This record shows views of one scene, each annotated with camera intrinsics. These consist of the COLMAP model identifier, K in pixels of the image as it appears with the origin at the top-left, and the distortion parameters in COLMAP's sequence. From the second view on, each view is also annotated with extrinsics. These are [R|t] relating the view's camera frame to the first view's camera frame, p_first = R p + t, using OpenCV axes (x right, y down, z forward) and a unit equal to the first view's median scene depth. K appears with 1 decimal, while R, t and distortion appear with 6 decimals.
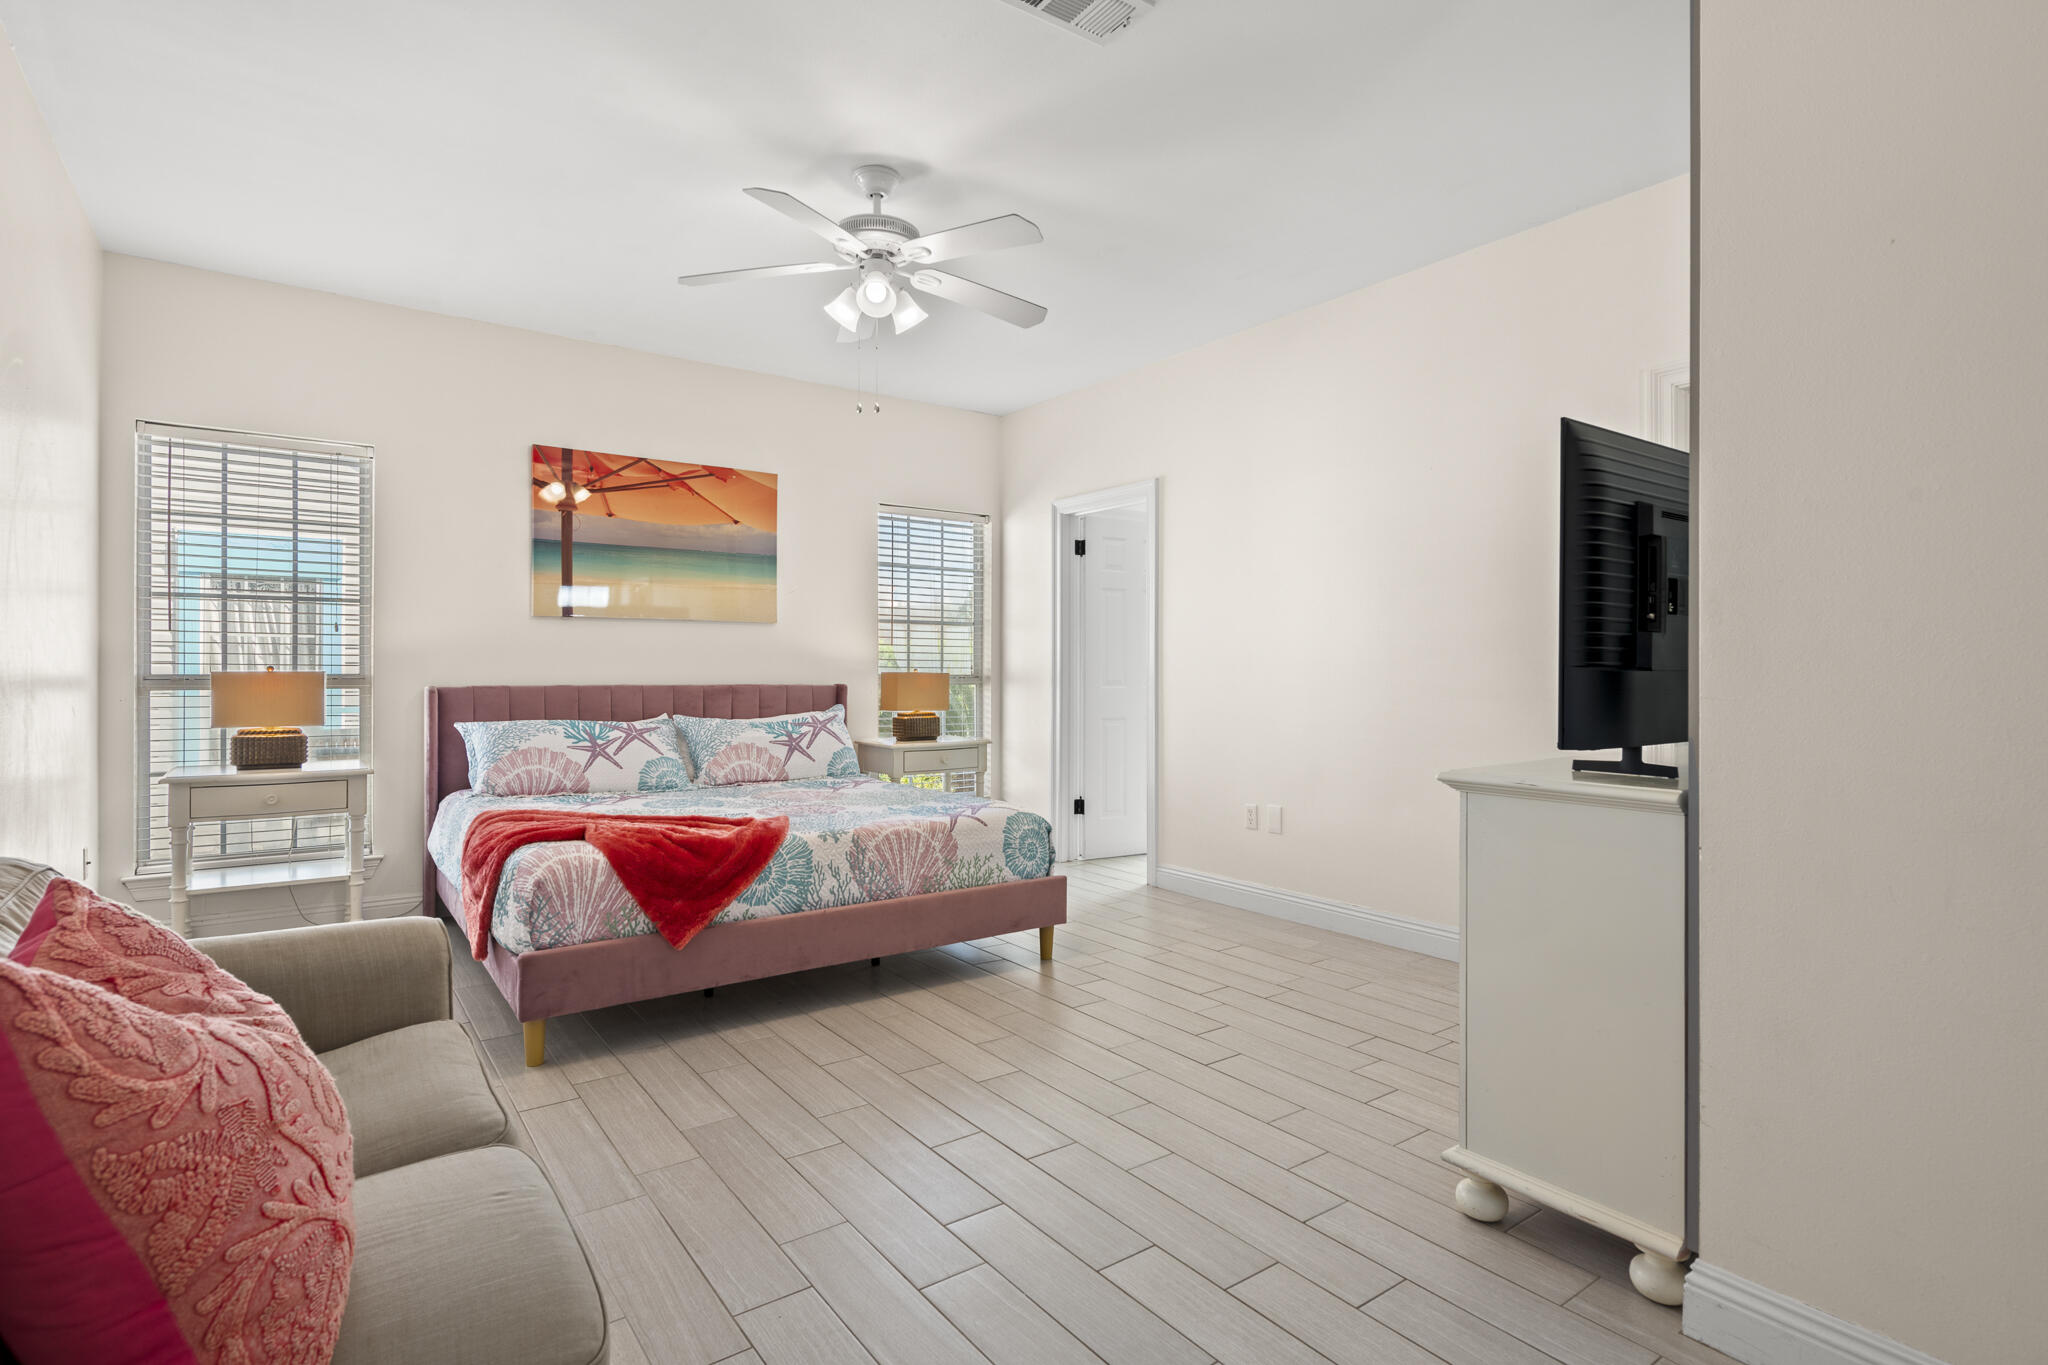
lens RADIAL K [[1044.1, 0, 1021.7], [0, 1044.1, 683.8], [0, 0, 1]] dist [-0.006166, -0.000370]
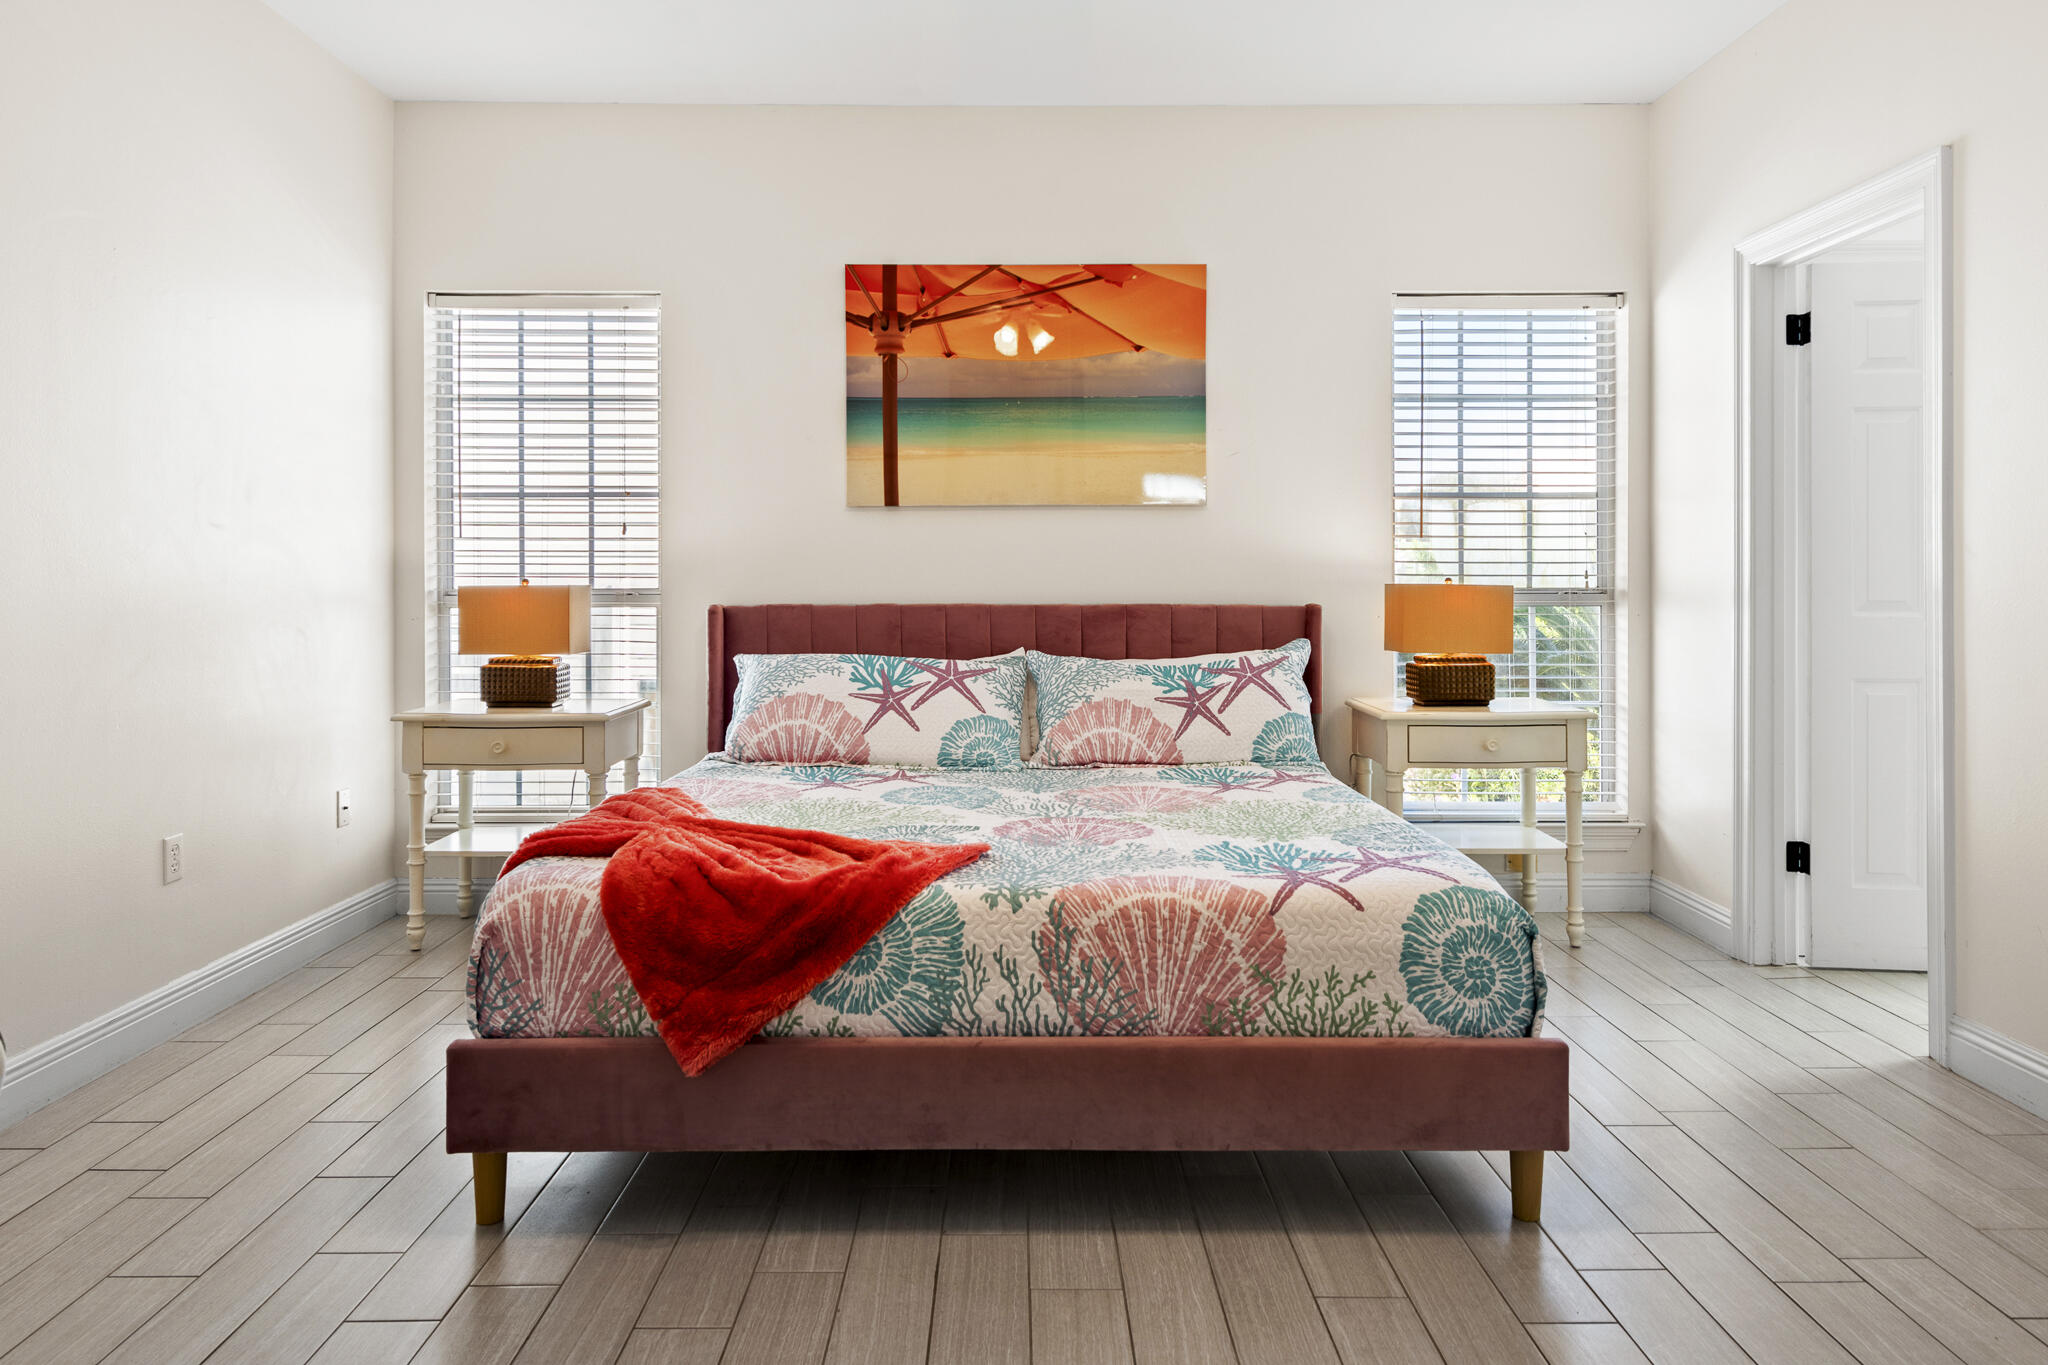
lens RADIAL K [[1323.0, 0, 1023.5], [0, 1323.0, 583.0], [0, 0, 1]] dist [0.009820, -0.005950]
pose [[0.804799, -0.002519, -0.593542, 0.163306], [-0.003479, 0.999954, -0.008960, -0.005186], [0.593537, 0.009276, 0.804753, 0.346930]]
